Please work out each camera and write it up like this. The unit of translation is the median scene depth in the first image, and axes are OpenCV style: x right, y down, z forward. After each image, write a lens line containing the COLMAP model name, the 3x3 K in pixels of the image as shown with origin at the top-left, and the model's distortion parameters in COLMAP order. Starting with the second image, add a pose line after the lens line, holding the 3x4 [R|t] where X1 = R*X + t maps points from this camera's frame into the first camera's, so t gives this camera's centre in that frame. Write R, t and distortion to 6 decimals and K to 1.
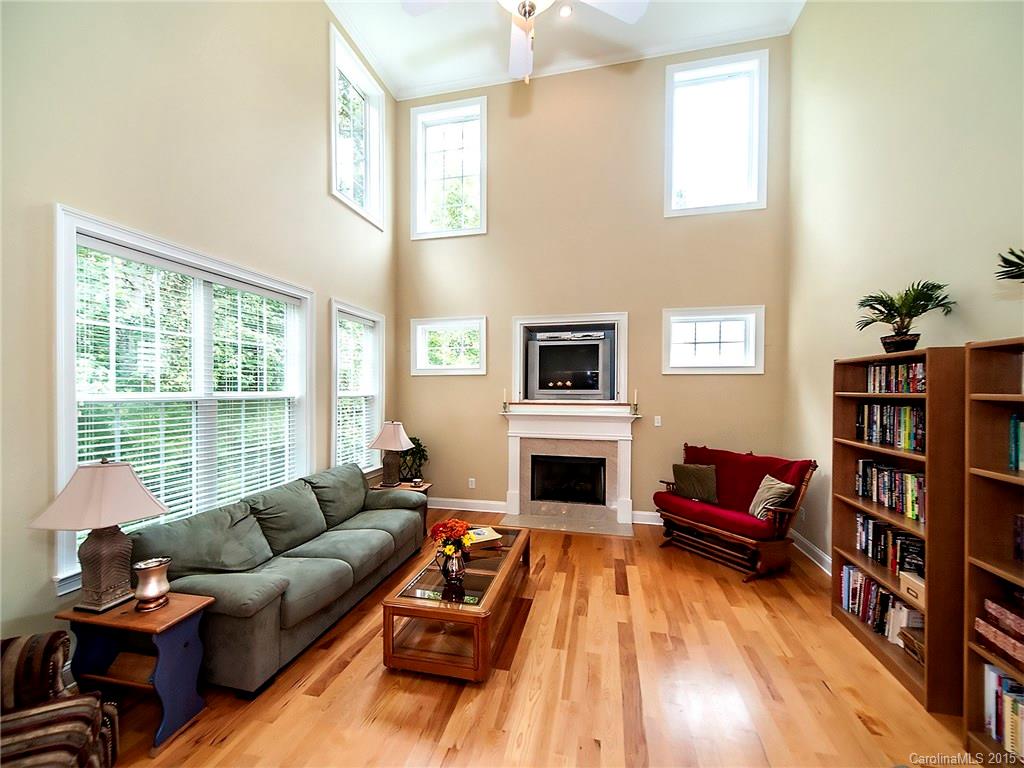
lens RADIAL K [[426.4, 0, 512.0], [0, 426.4, 384.0], [0, 0, 1]] dist [0.015391, -0.000120]
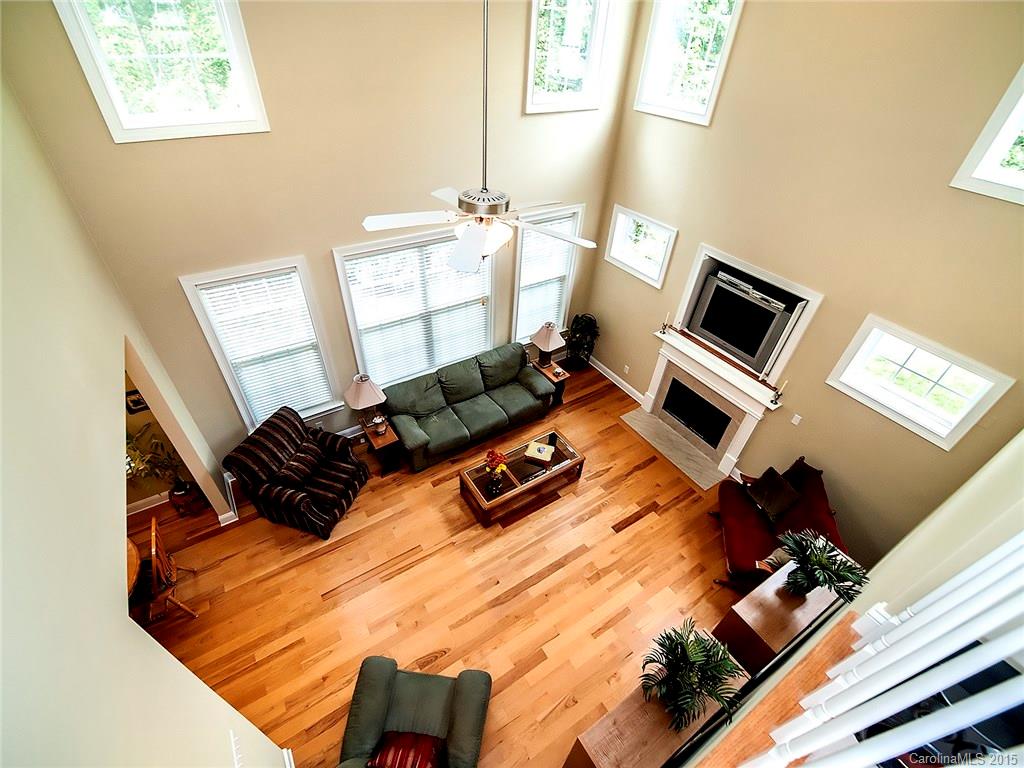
lens RADIAL K [[461.5, 0, 499.6], [0, 461.5, 382.8], [0, 0, 1]] dist [0.000032, -0.000078]
pose [[0.698408, 0.467837, -0.541622, 0.389917], [-0.019929, 0.769192, 0.638707, -0.575694], [0.715422, -0.435284, 0.546534, 0.055885]]
